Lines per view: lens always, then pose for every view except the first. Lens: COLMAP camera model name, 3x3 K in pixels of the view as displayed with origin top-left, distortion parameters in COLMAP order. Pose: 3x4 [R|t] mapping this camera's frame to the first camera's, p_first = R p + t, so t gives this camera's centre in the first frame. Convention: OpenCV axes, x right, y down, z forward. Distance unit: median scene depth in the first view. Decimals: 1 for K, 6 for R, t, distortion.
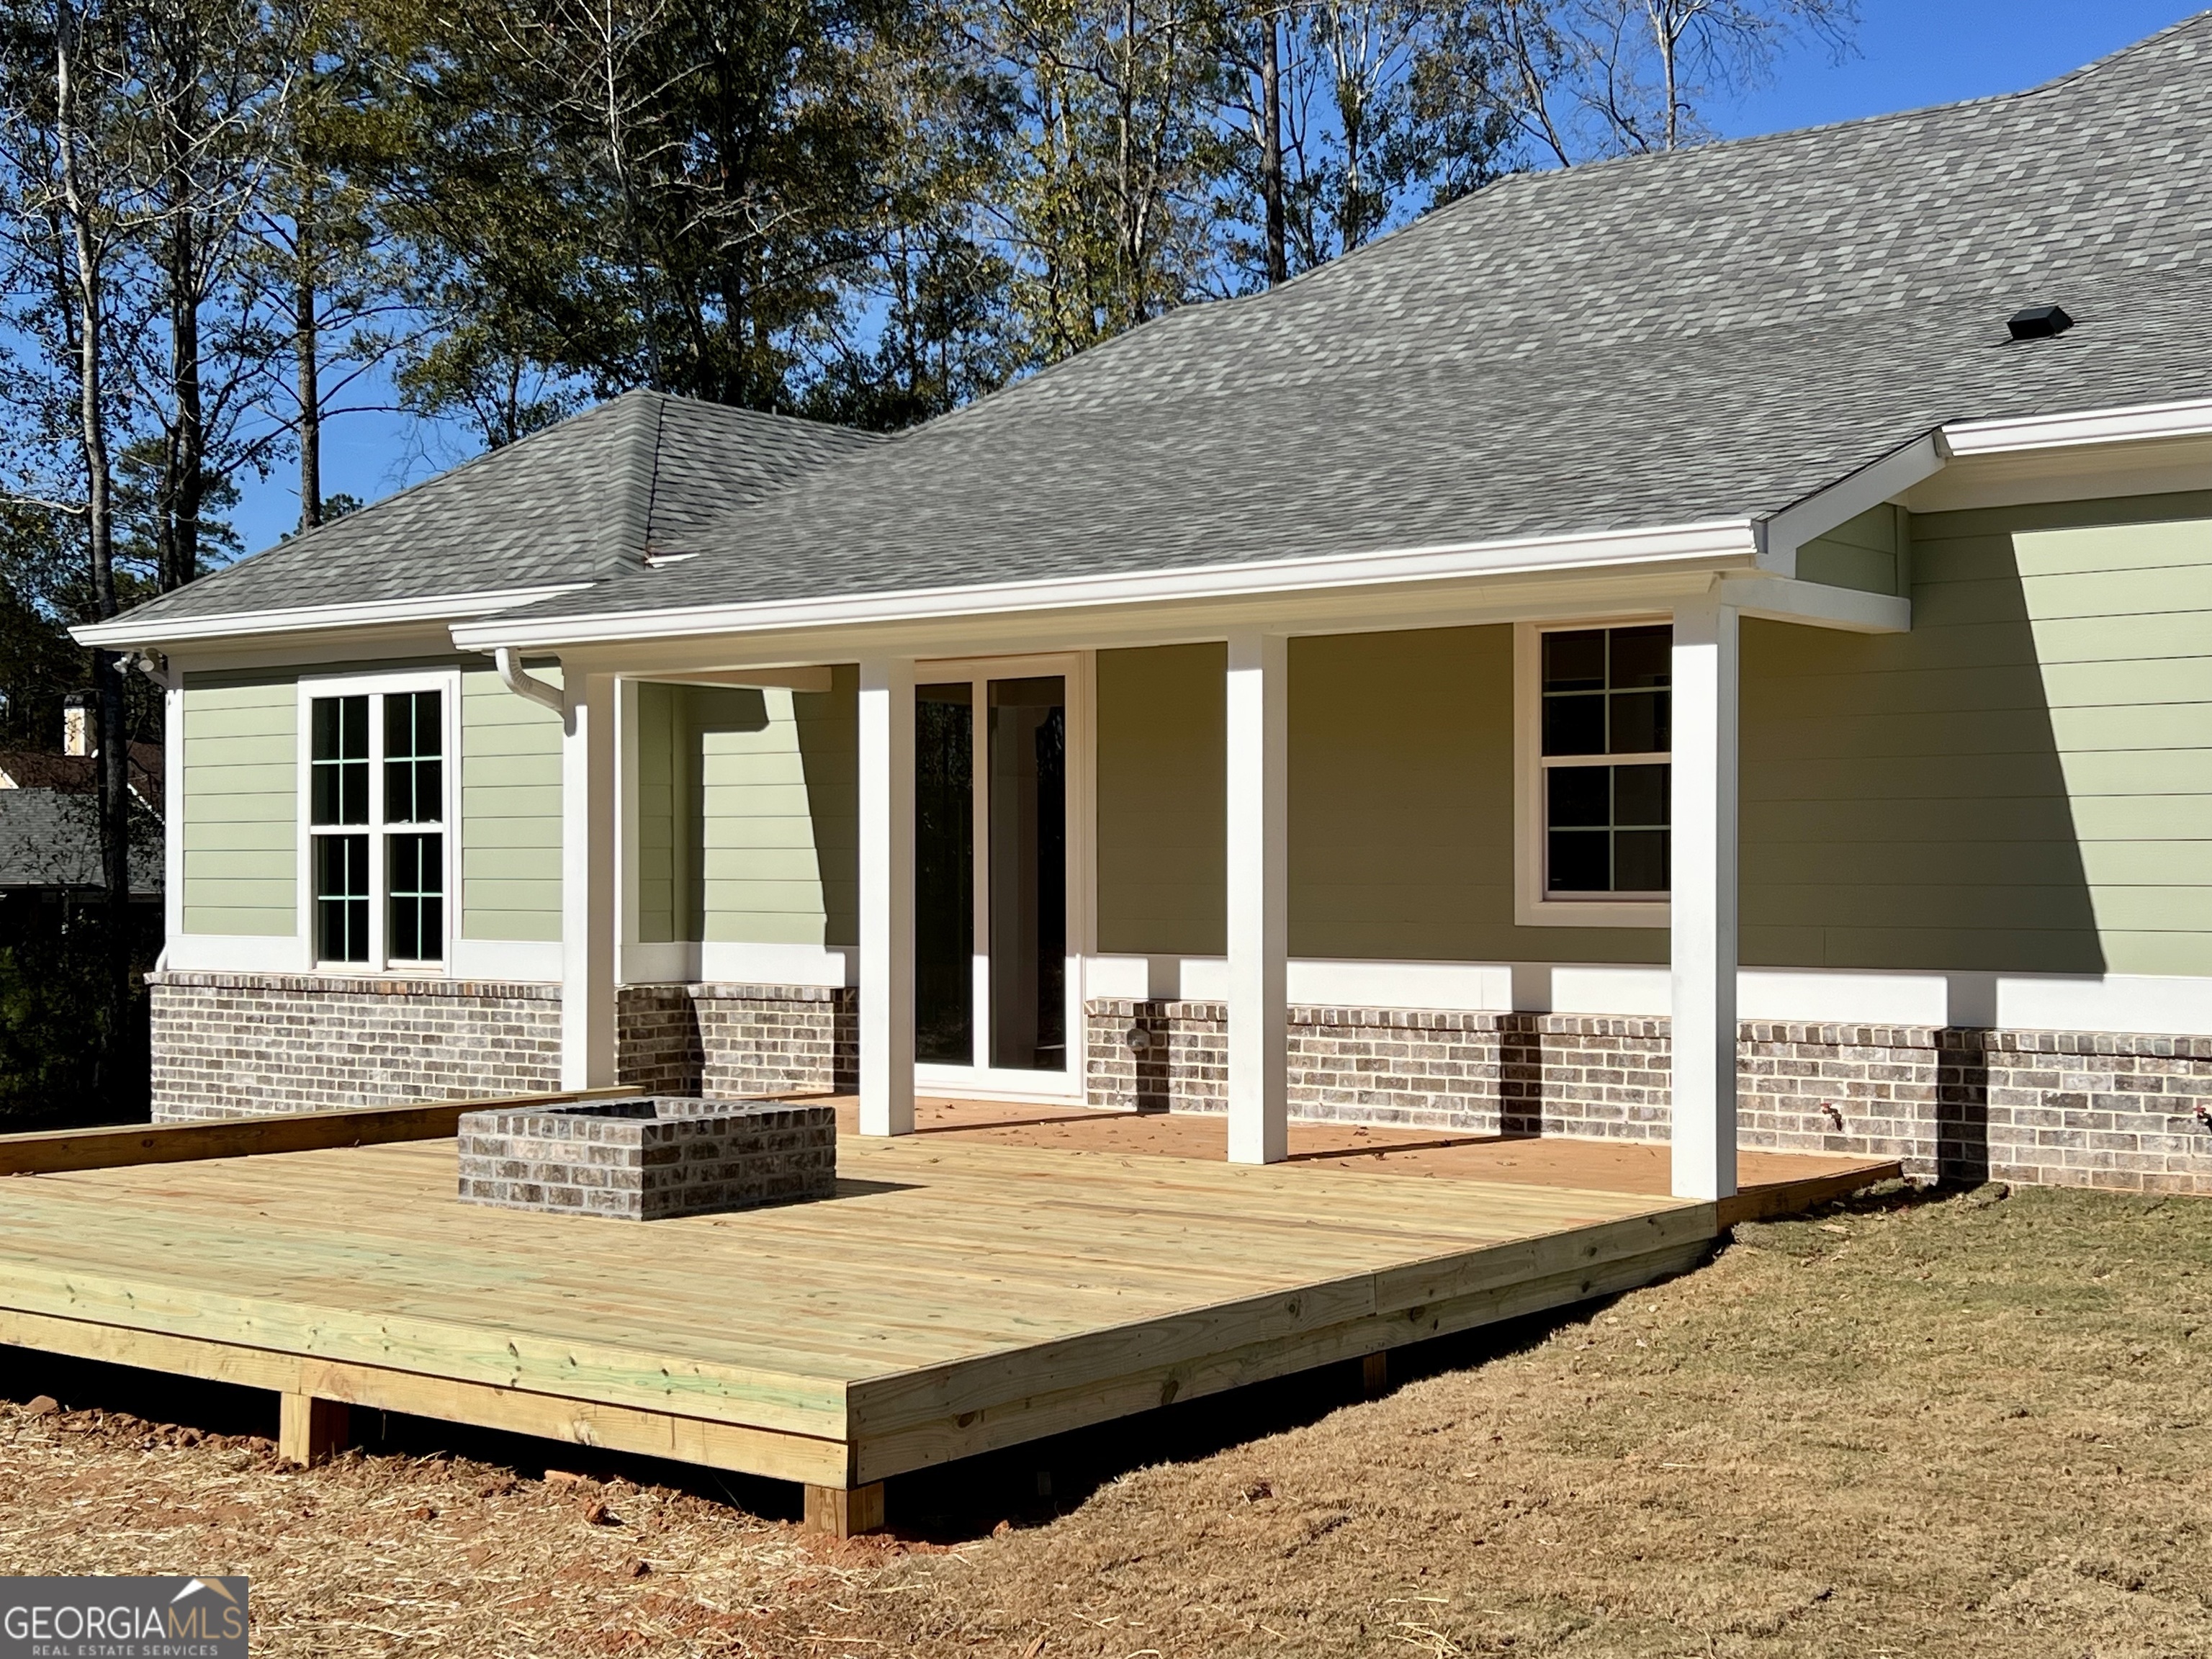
lens RADIAL K [[2865.7, 0, 1134.2], [0, 2865.7, 840.0], [0, 0, 1]] dist [0.215274, -0.720860]
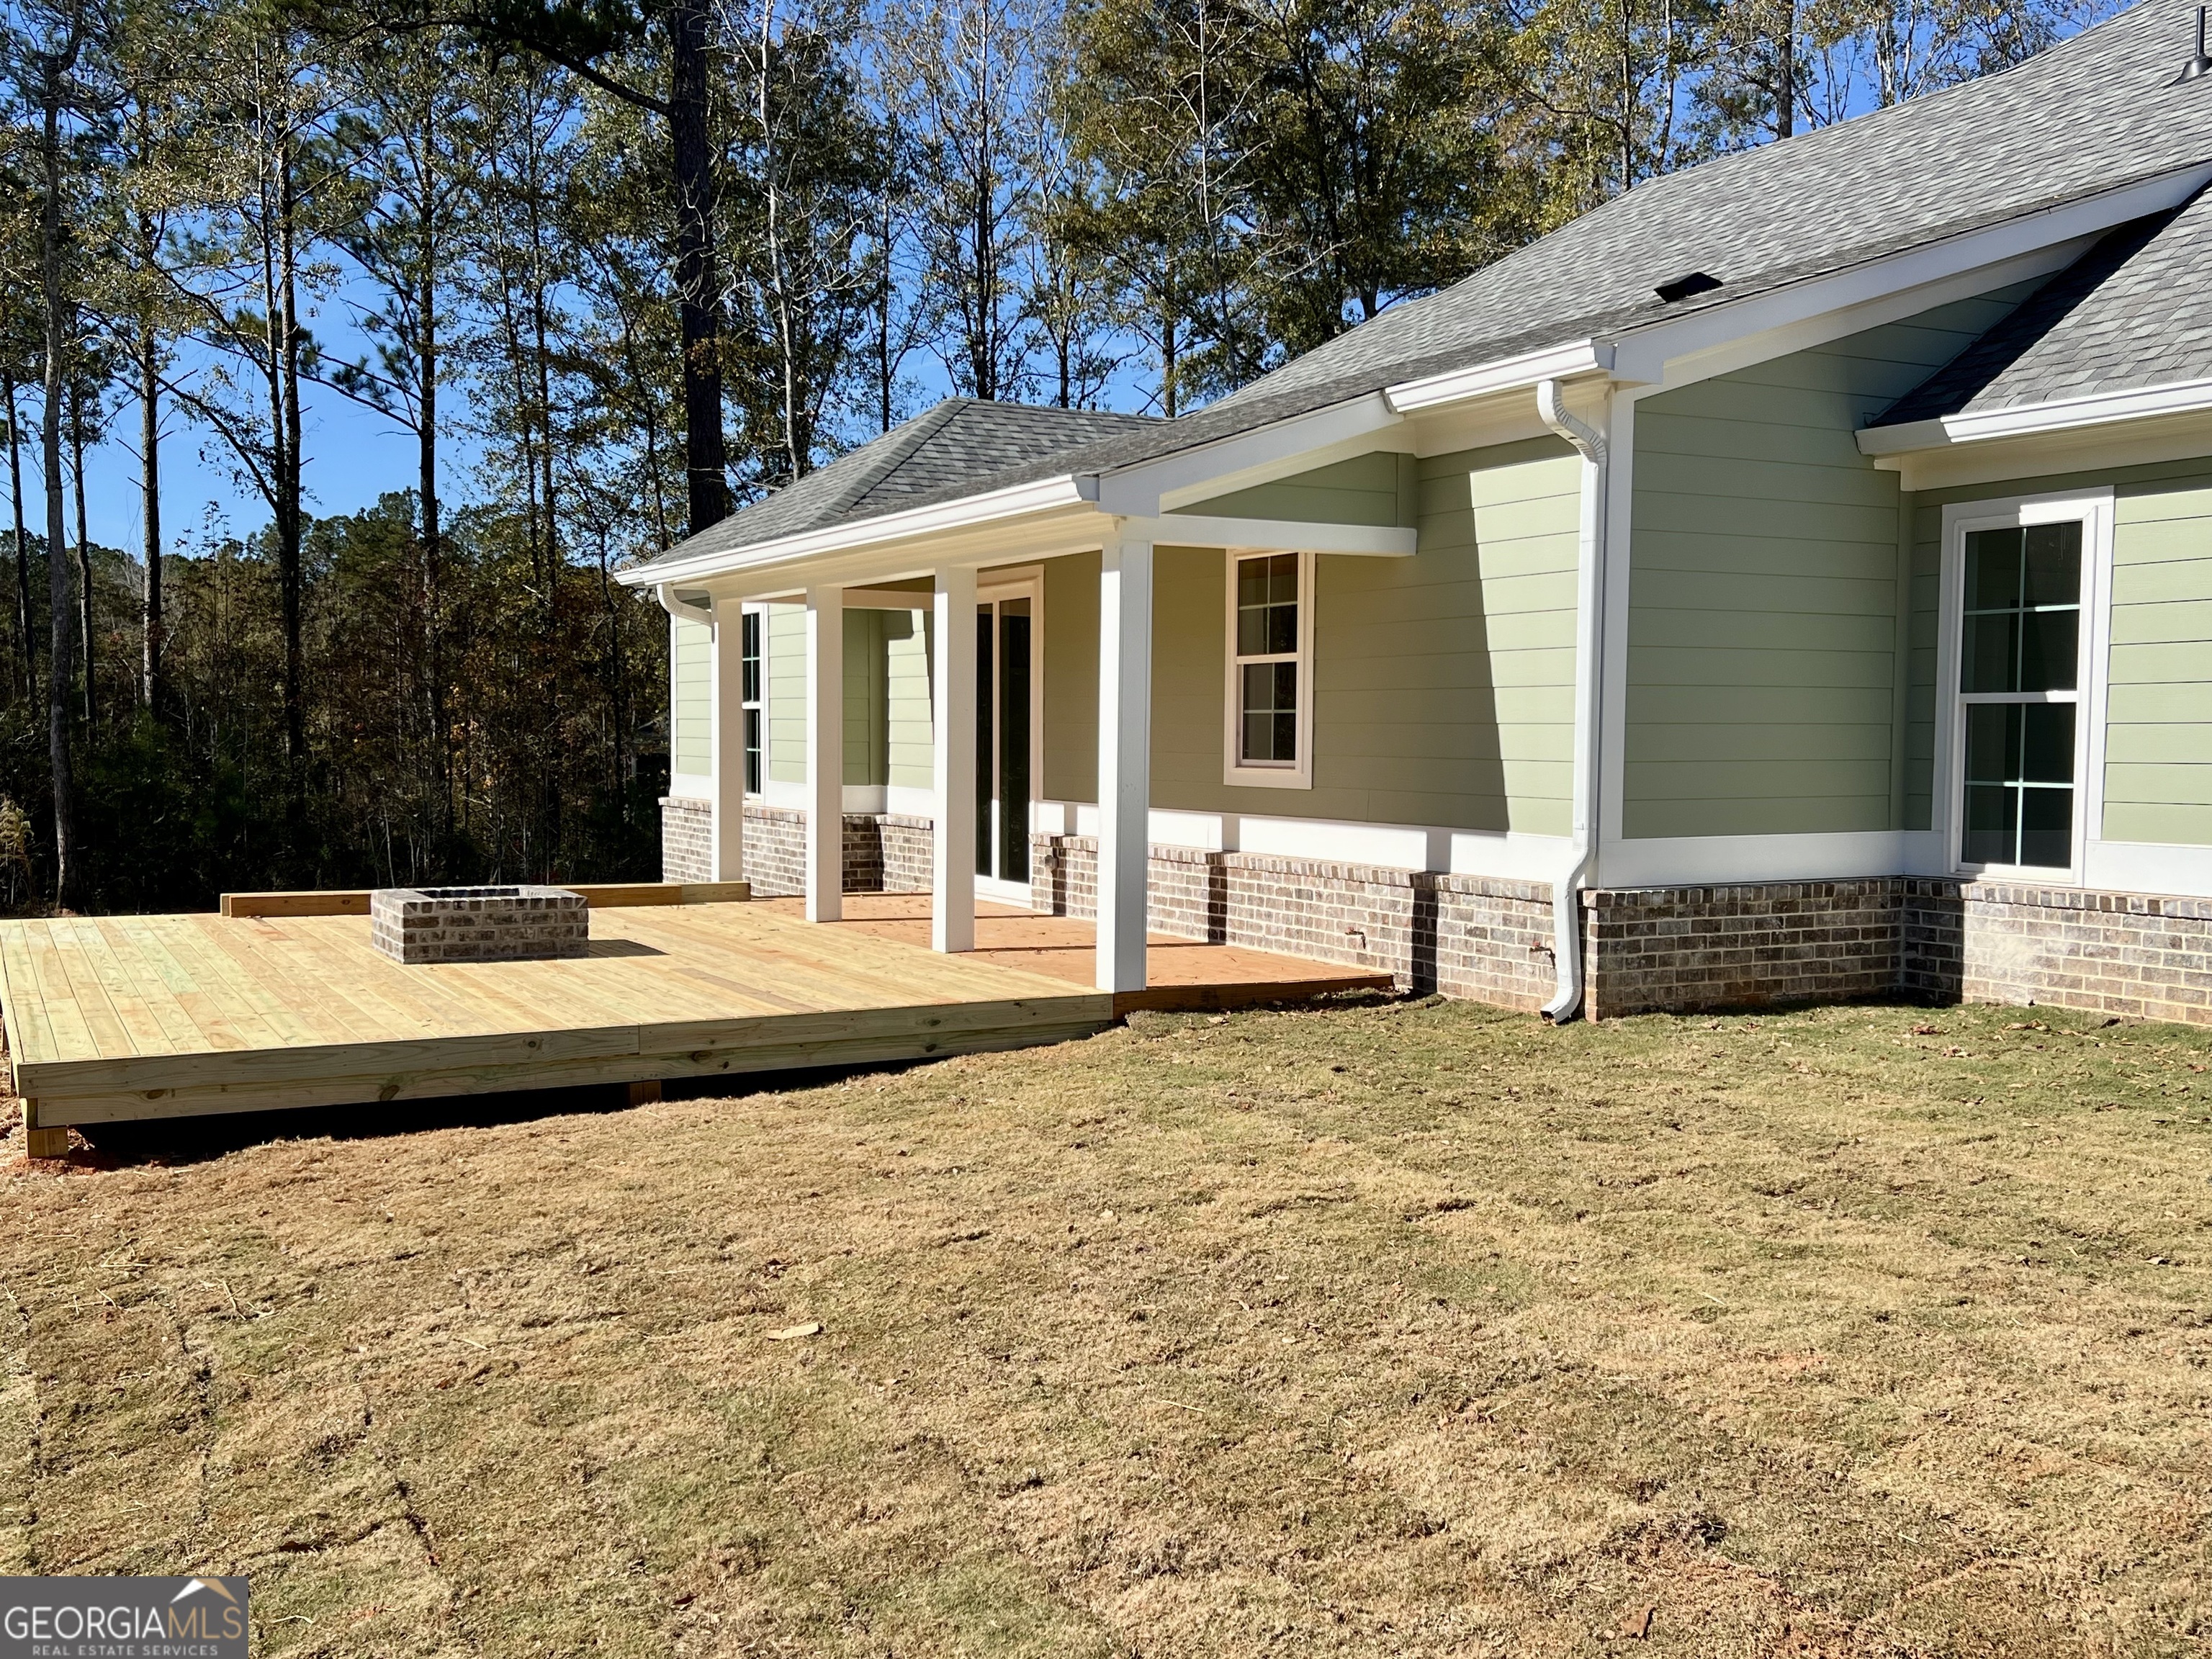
lens RADIAL K [[2098.5, 0, 1113.3], [0, 2098.5, 860.2], [0, 0, 1]] dist [0.140057, -0.358785]
pose [[0.914884, 0.034661, -0.402227, 0.435149], [-0.006450, 0.997435, 0.071282, -0.003783], [0.403666, -0.062621, 0.912761, 0.091618]]
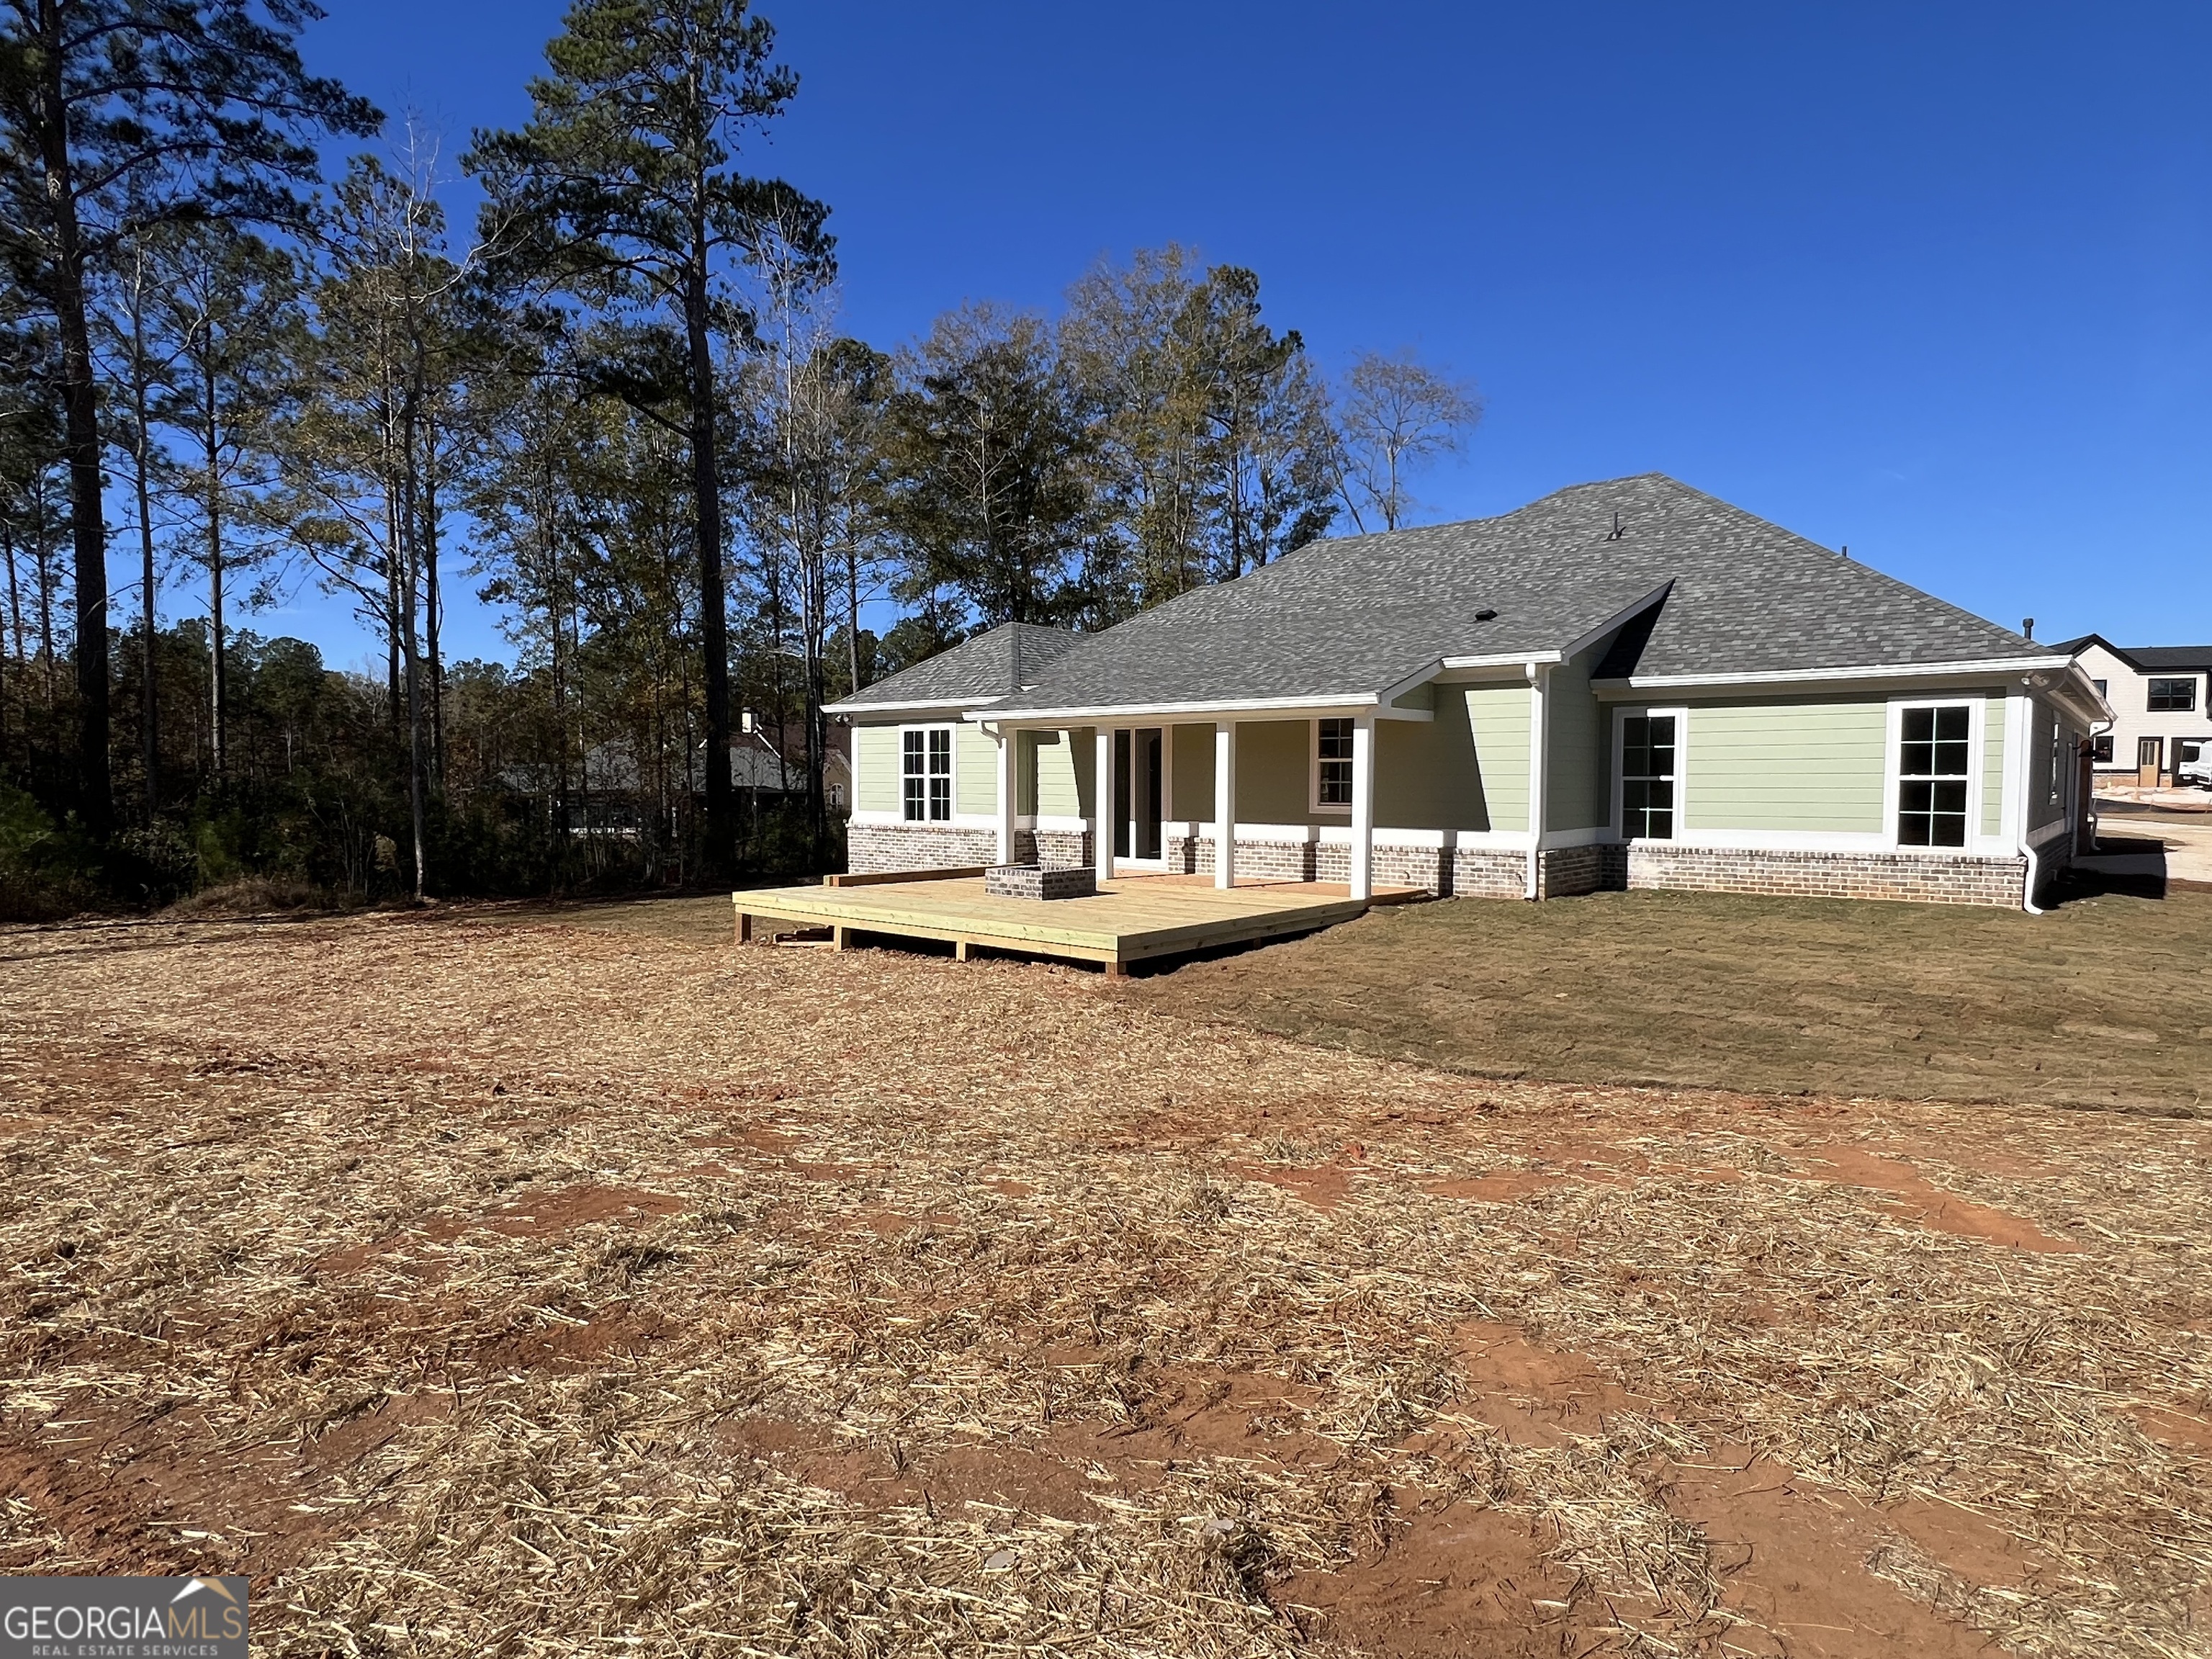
lens RADIAL K [[1236.6, 0, 1103.2], [0, 1236.6, 844.8], [0, 0, 1]] dist [-0.000488, -0.001906]
pose [[0.998453, 0.007932, -0.055042, -0.013596], [-0.004387, 0.997925, 0.064236, -0.019200], [0.055437, -0.063895, 0.996416, -0.307303]]
